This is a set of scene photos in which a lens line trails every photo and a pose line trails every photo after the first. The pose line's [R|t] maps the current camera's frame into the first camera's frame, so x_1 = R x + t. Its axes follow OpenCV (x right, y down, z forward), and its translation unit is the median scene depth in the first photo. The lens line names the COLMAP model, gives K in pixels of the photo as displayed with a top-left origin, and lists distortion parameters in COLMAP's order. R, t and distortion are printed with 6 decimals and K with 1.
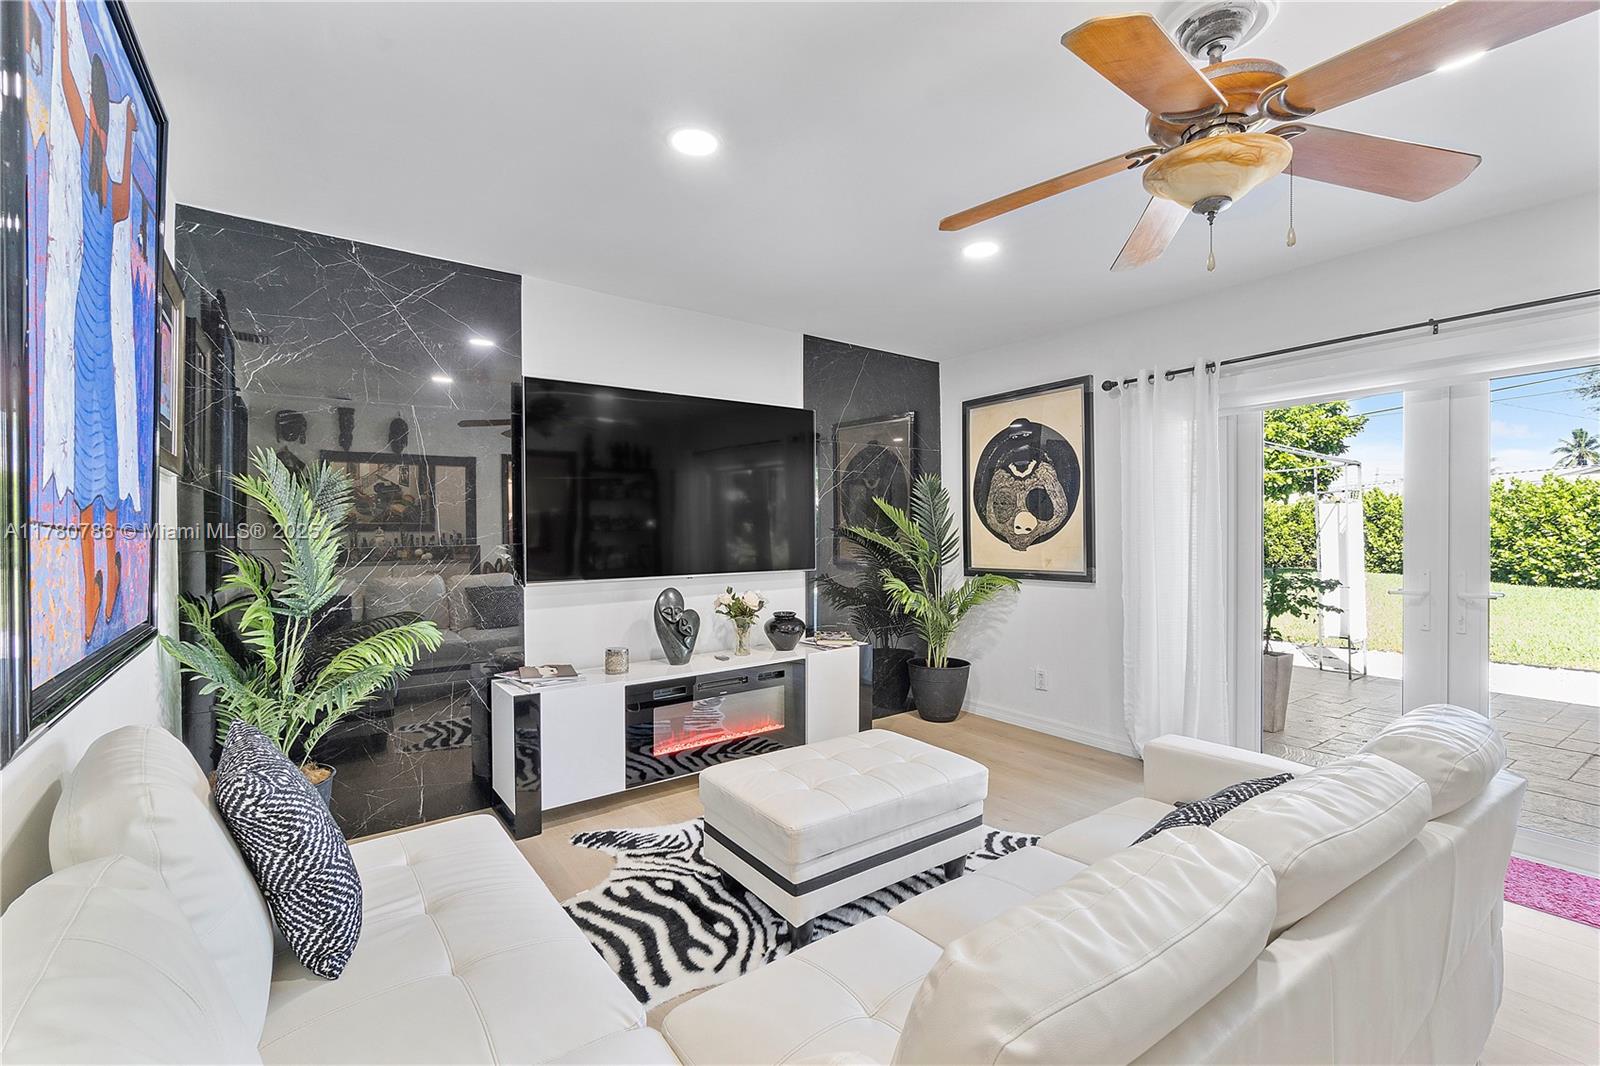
lens RADIAL K [[690.4, 0, 795.8], [0, 690.4, 531.5], [0, 0, 1]] dist [0.000474, 0.000018]
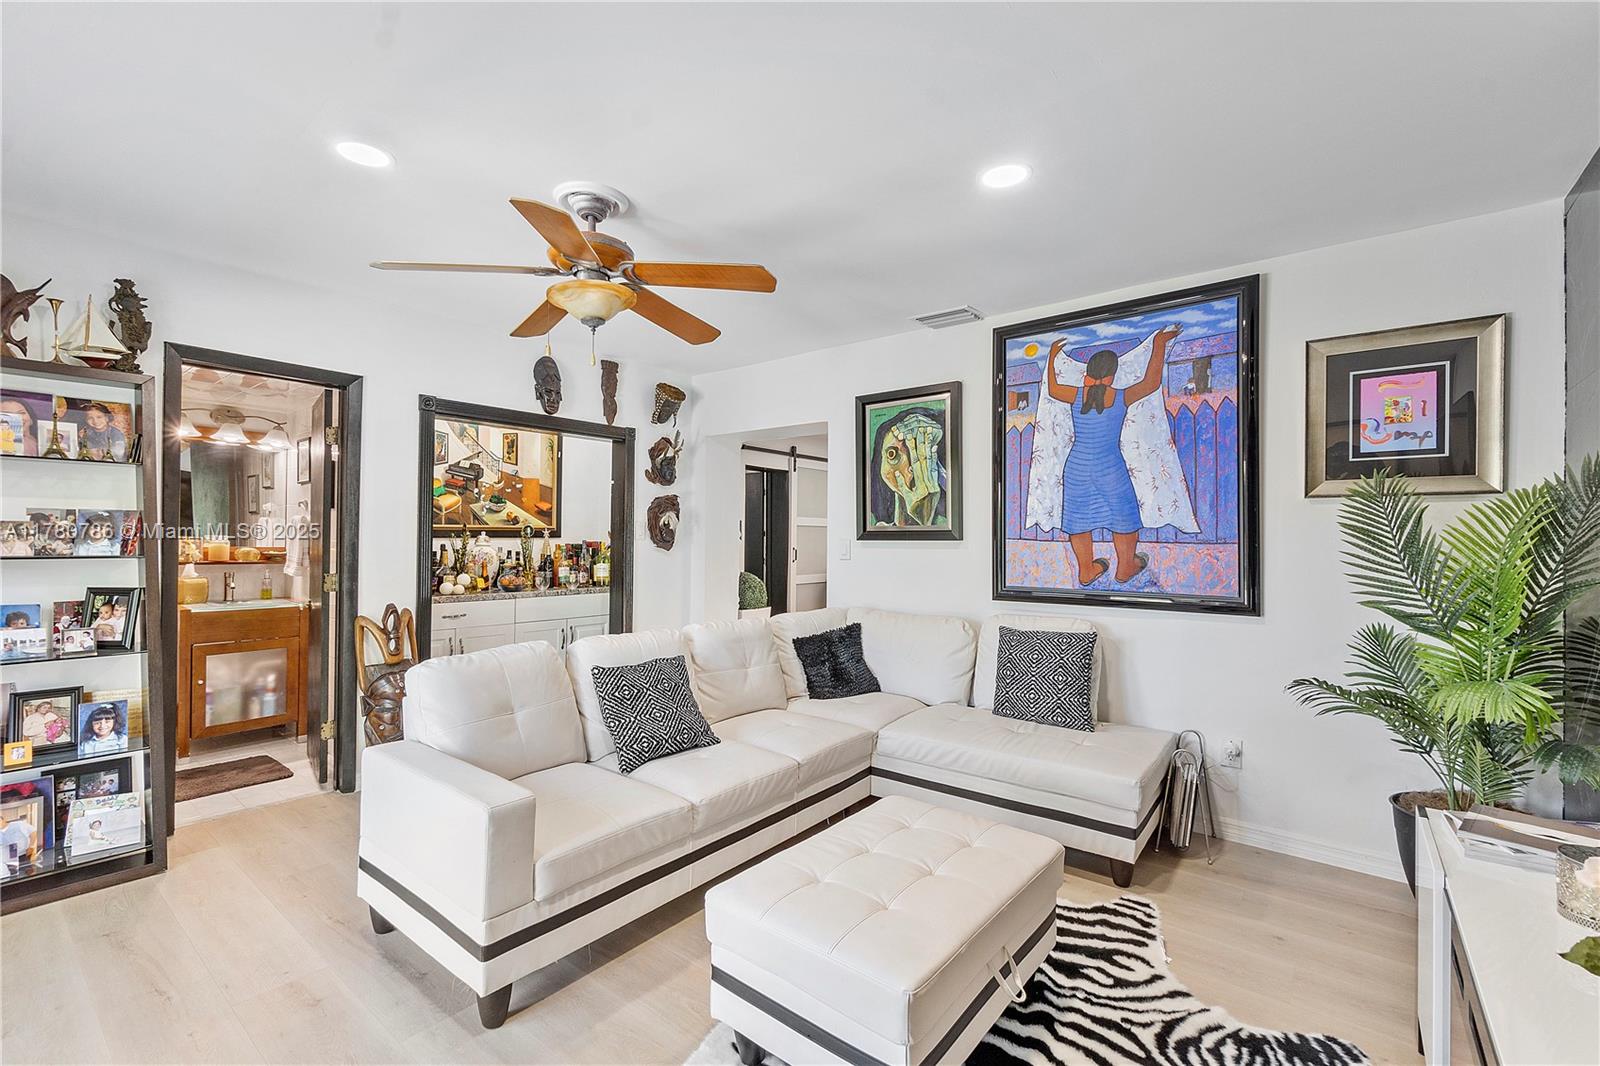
lens RADIAL K [[690.4, 0, 807.6], [0, 690.4, 533.7], [0, 0, 1]] dist [0.000474, 0.000018]
pose [[-0.967931, -0.005024, -0.251166, 0.322029], [-0.005306, 0.999986, 0.000447, -0.012335], [0.251160, 0.001765, -0.967944, 1.550323]]
